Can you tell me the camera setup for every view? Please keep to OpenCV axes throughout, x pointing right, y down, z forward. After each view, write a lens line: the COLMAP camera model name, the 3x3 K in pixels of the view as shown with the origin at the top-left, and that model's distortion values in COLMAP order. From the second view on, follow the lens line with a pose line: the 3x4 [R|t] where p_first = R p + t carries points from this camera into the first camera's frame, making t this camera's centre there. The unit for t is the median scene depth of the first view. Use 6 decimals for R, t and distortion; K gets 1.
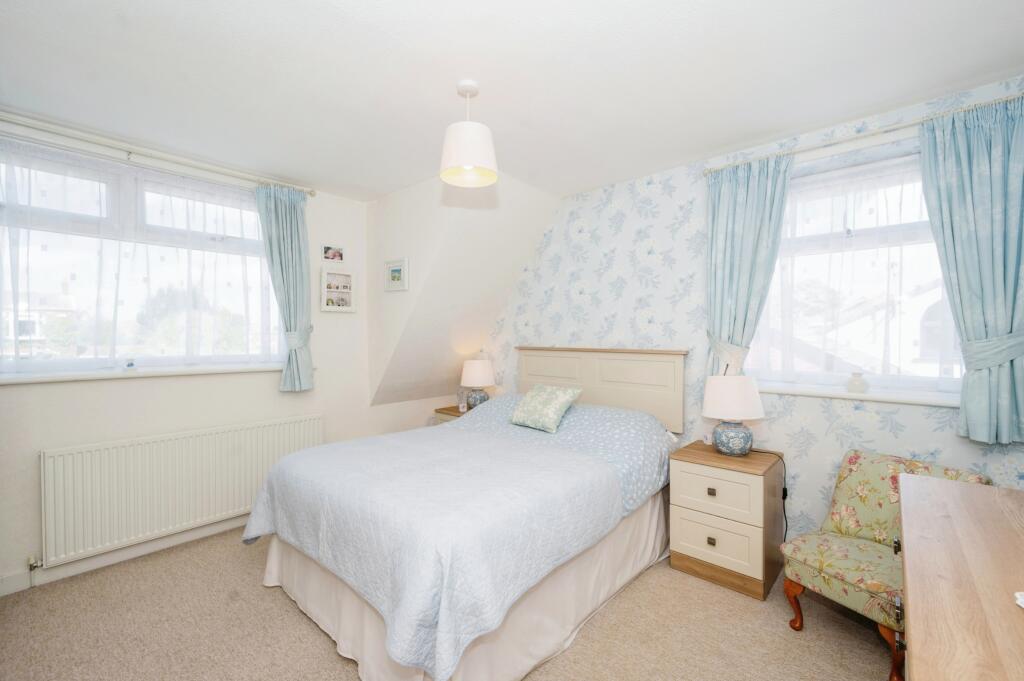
lens RADIAL K [[421.9, 0, 512.0], [0, 421.9, 340.5], [0, 0, 1]] dist [0.001530, 0.000320]
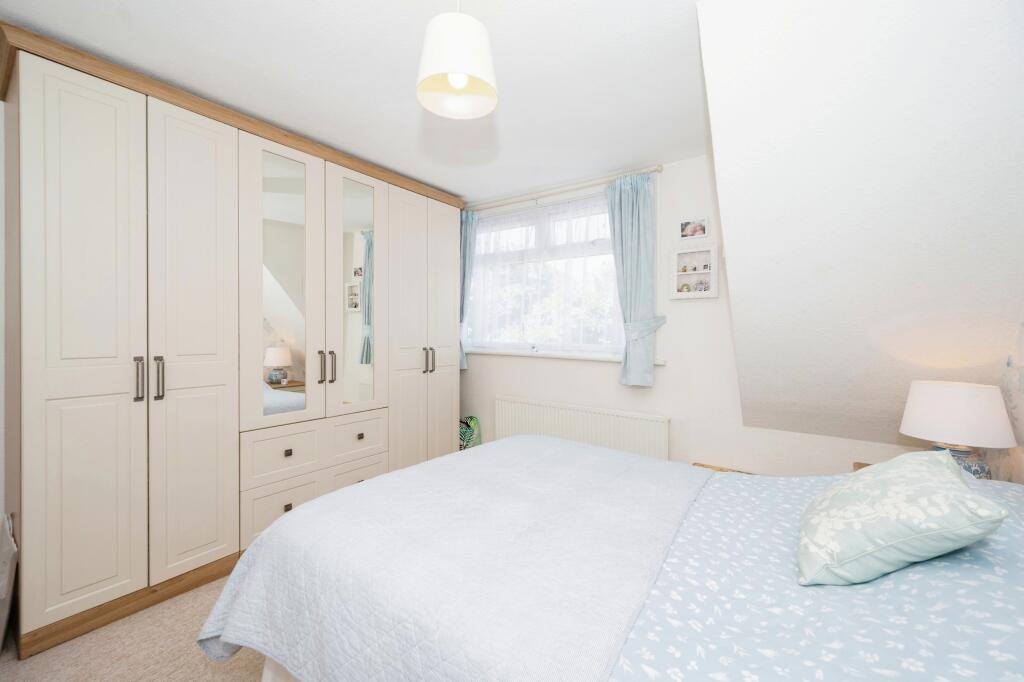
lens RADIAL K [[426.7, 0, 508.9], [0, 426.7, 329.5], [0, 0, 1]] dist [-0.000445, -0.000083]
pose [[0.090926, -0.001949, -0.995856, 0.417917], [-0.019671, 0.999799, -0.003753, 0.002421], [0.995663, 0.019931, 0.090869, 0.626662]]
